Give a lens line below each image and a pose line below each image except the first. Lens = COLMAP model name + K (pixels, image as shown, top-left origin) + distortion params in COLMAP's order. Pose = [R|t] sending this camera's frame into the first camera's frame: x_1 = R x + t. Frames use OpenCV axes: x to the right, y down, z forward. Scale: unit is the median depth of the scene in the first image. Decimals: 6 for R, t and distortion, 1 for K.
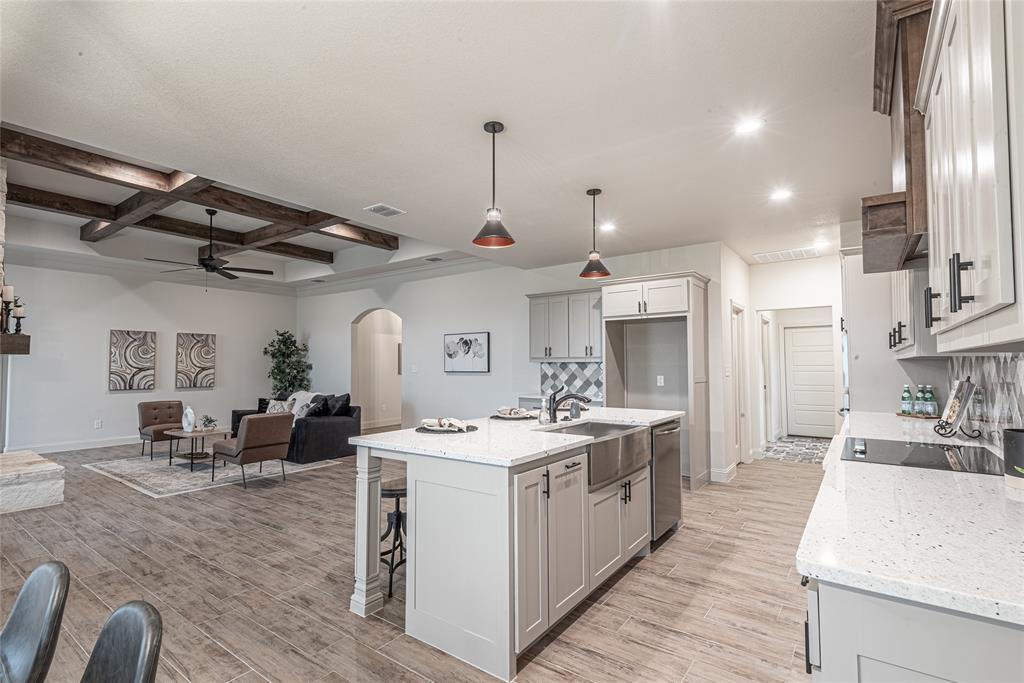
lens RADIAL K [[480.3, 0, 504.9], [0, 480.3, 344.1], [0, 0, 1]] dist [0.044850, -0.039982]
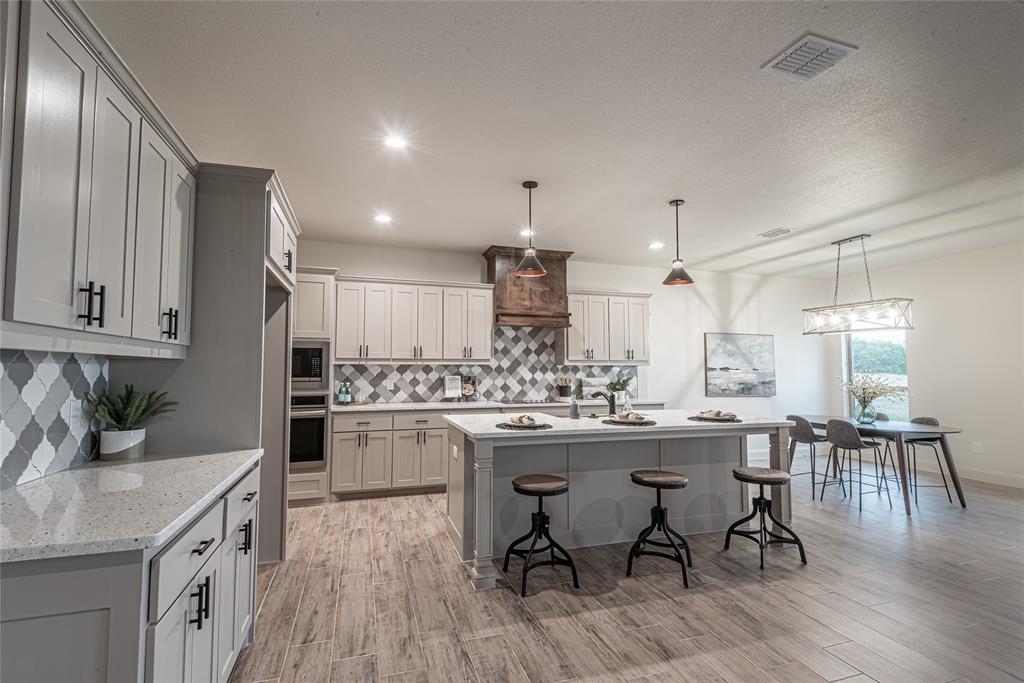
lens RADIAL K [[469.0, 0, 508.7], [0, 469.0, 342.7], [0, 0, 1]] dist [0.014110, -0.000549]
pose [[-0.810012, 0.033765, 0.585440, -0.187745], [-0.024393, 0.995537, -0.091167, 0.047826], [-0.585905, -0.088127, -0.805573, 1.064093]]
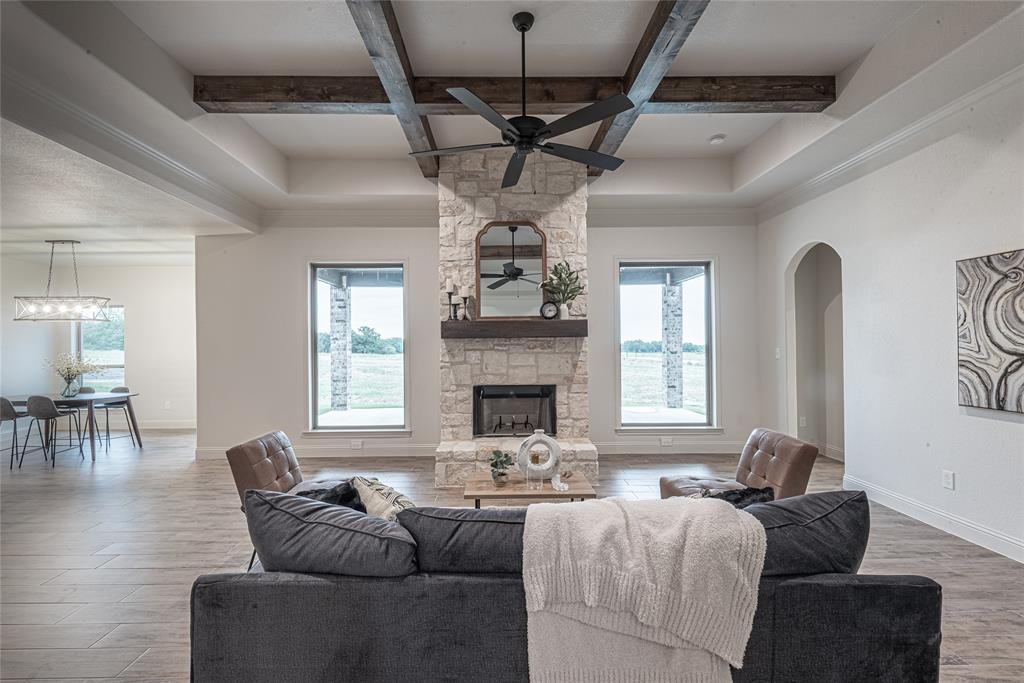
lens RADIAL K [[475.3, 0, 501.8], [0, 475.3, 344.5], [0, 0, 1]] dist [0.027913, -0.018761]
pose [[-0.797762, 0.007864, -0.602921, -0.314124], [0.035264, 0.998812, -0.033632, 0.053152], [0.601940, -0.048092, -0.797092, 1.369115]]
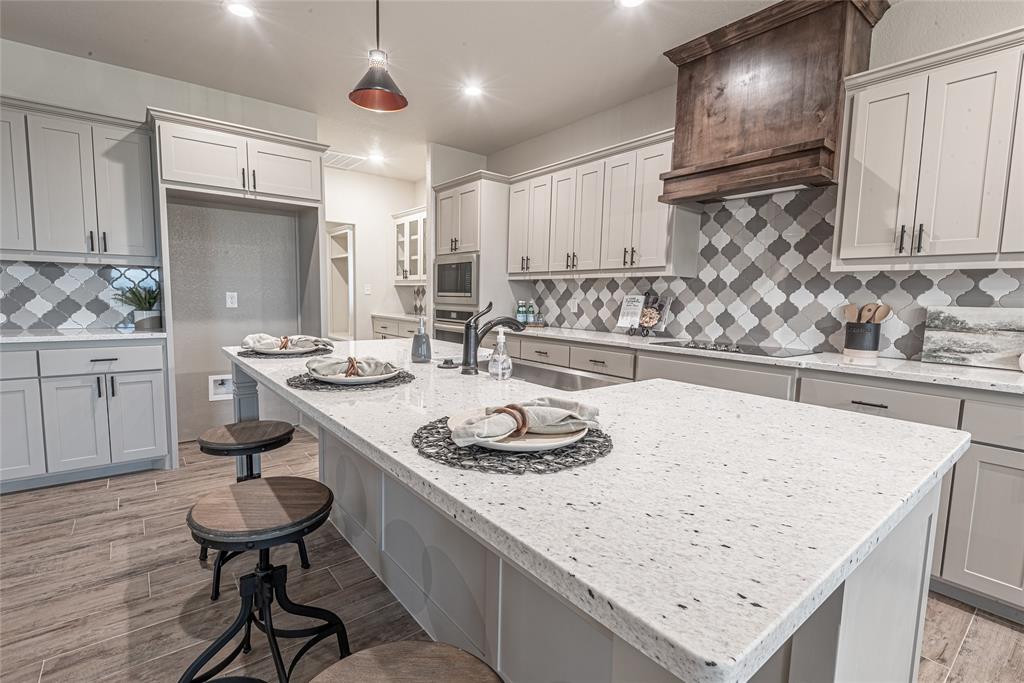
lens RADIAL K [[475.3, 0, 501.8], [0, 475.3, 344.5], [0, 0, 1]] dist [0.027913, -0.018761]
pose [[0.271239, -0.089763, 0.958317, -0.193131], [-0.061202, 0.992019, 0.110242, 0.037667], [-0.960564, -0.088553, 0.263581, 0.425721]]
